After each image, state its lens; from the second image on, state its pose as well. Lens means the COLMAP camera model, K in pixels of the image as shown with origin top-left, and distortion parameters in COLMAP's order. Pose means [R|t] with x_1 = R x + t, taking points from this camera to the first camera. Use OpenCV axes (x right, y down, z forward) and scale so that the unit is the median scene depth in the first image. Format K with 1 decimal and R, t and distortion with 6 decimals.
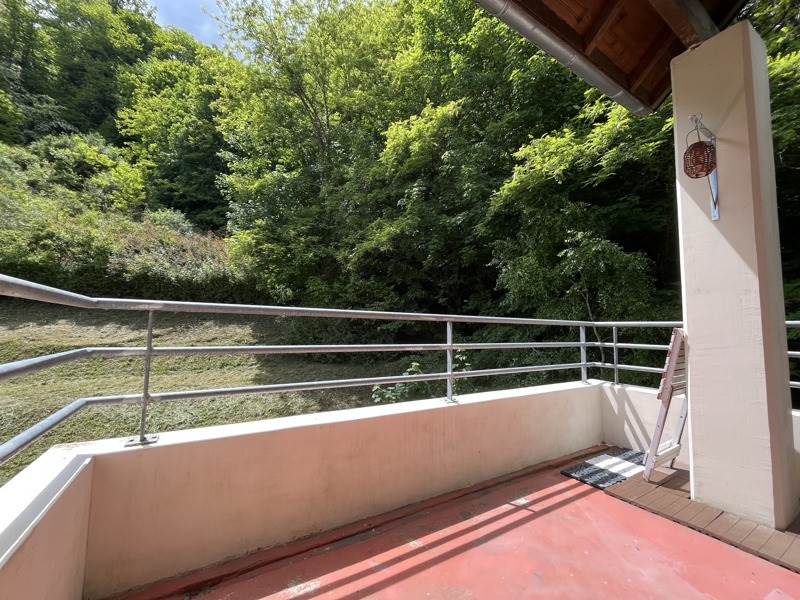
lens RADIAL K [[321.9, 0, 398.9], [0, 321.9, 302.6], [0, 0, 1]] dist [-0.007135, 0.000113]
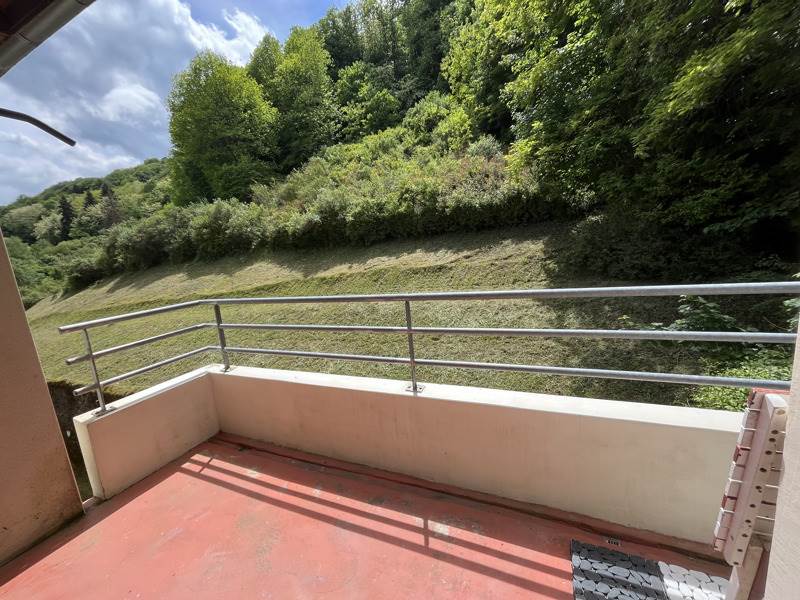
lens RADIAL K [[321.9, 0, 398.9], [0, 321.9, 302.6], [0, 0, 1]] dist [-0.007135, 0.000113]
pose [[0.561084, 0.067073, -0.825037, 0.115390], [0.173144, 0.965153, 0.196215, -0.013993], [0.809448, -0.252943, 0.529919, 0.075075]]
